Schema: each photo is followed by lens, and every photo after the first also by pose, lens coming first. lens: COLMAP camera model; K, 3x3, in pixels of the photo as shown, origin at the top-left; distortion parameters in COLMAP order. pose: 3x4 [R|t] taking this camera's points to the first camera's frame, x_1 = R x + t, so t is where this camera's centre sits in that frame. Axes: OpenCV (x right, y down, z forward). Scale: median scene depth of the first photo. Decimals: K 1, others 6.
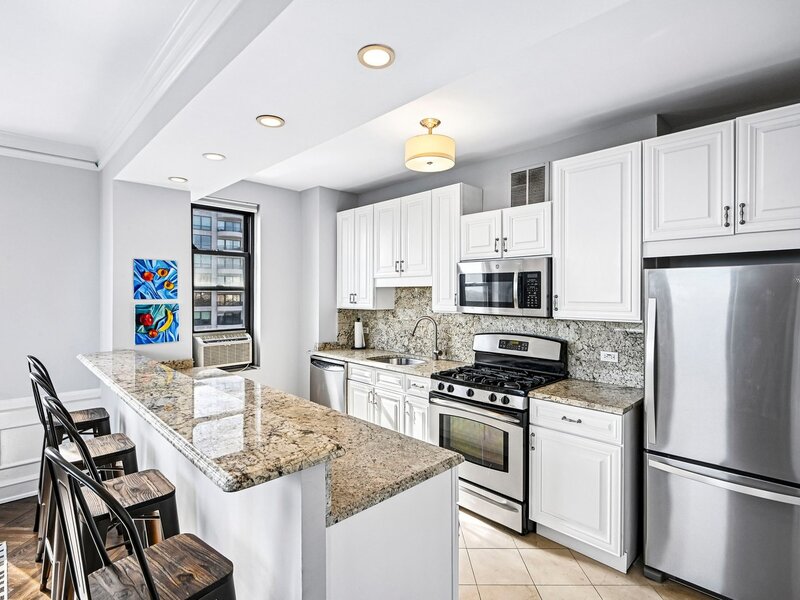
lens RADIAL K [[415.1, 0, 393.0], [0, 415.1, 297.4], [0, 0, 1]] dist [0.001186, -0.000525]
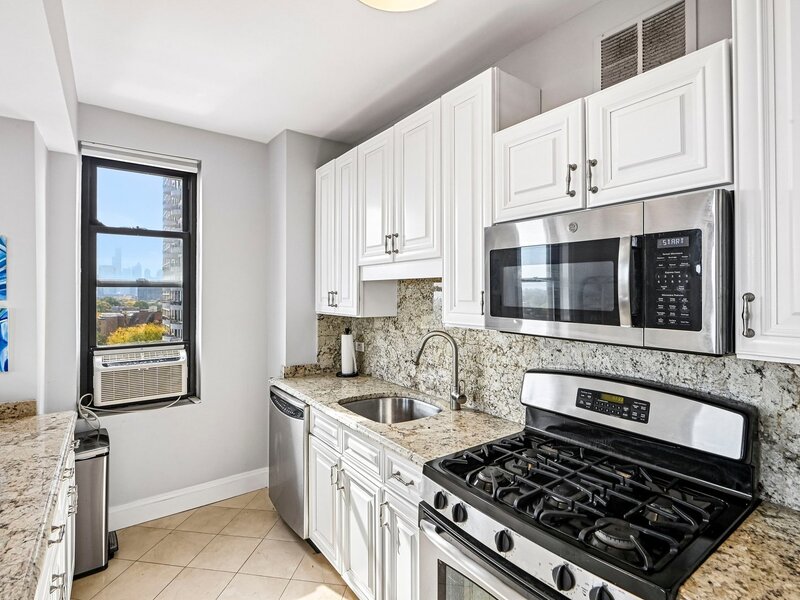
lens RADIAL K [[407.9, 0, 394.2], [0, 407.9, 290.4], [0, 0, 1]] dist [0.000564, -0.001480]
pose [[0.988784, -0.001502, -0.149343, 0.116732], [-0.000556, 0.999906, -0.013734, -0.002783], [0.149350, 0.013663, 0.988690, 0.497262]]
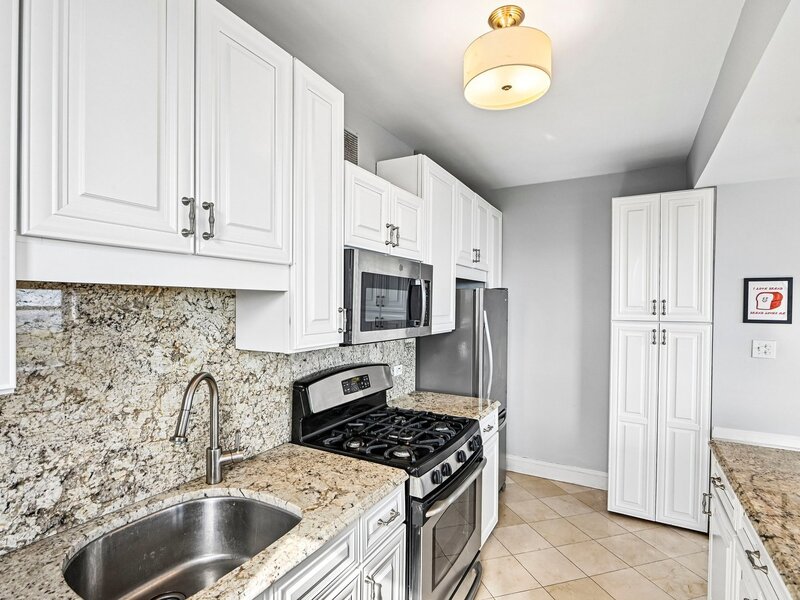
lens RADIAL K [[421.6, 0, 400.1], [0, 421.6, 304.0], [0, 0, 1]] dist [-0.001606, -0.000824]
pose [[-0.301881, -0.009608, 0.953297, -0.358322], [-0.004408, 0.999953, 0.008683, -0.019631], [-0.953335, -0.001581, -0.301909, 1.077851]]
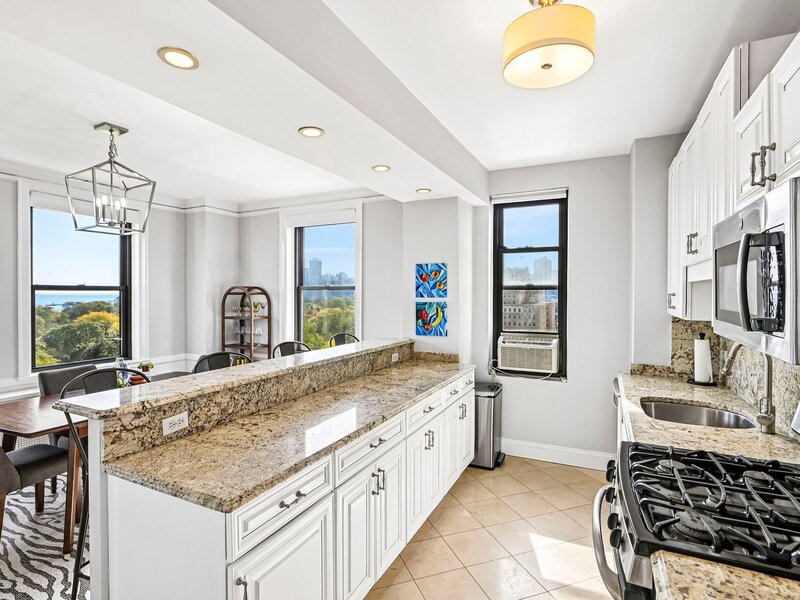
lens RADIAL K [[415.1, 0, 393.0], [0, 415.1, 297.4], [0, 0, 1]] dist [0.001186, -0.000525]
pose [[0.330148, 0.008884, -0.943887, 0.458097], [-0.011257, 0.999922, 0.005474, -0.001267], [0.943862, 0.008818, 0.330222, 0.497373]]
